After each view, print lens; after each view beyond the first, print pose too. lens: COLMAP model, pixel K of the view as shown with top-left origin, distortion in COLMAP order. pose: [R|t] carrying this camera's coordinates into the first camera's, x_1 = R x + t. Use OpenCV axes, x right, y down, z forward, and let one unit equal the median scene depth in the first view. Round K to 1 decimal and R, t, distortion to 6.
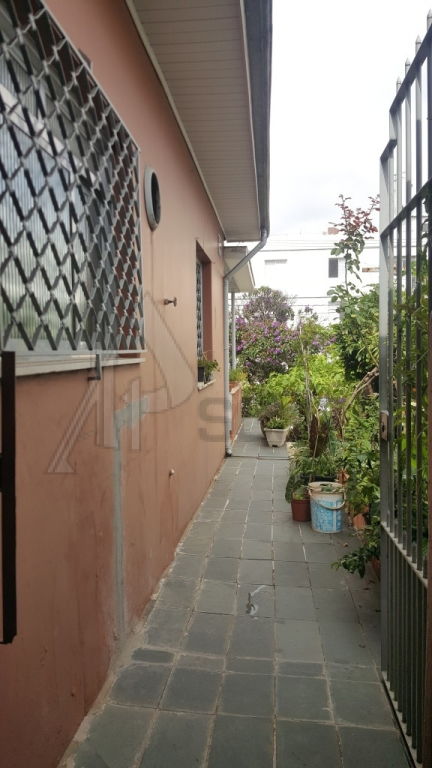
lens RADIAL K [[579.3, 0, 216.3], [0, 579.3, 399.6], [0, 0, 1]] dist [0.126260, -0.292198]
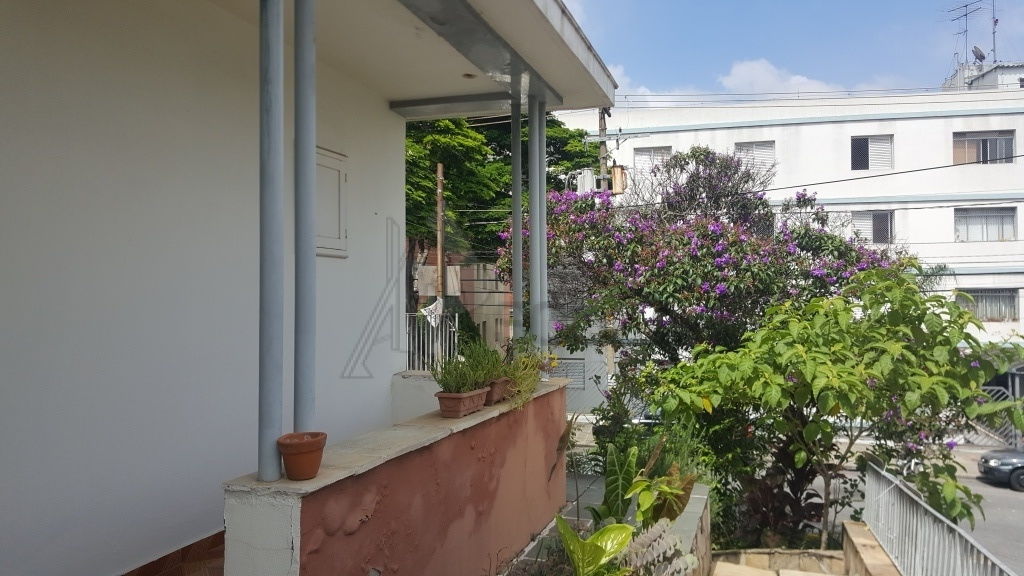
lens RADIAL K [[772.4, 0, 512.0], [0, 772.4, 288.0], [0, 0, 1]] dist [0.126260, -0.292198]
pose [[0.975725, 0.006201, -0.218912, 0.080631], [-0.026441, 0.995623, -0.089646, -0.030917], [0.217398, 0.093258, 0.971618, 0.426520]]
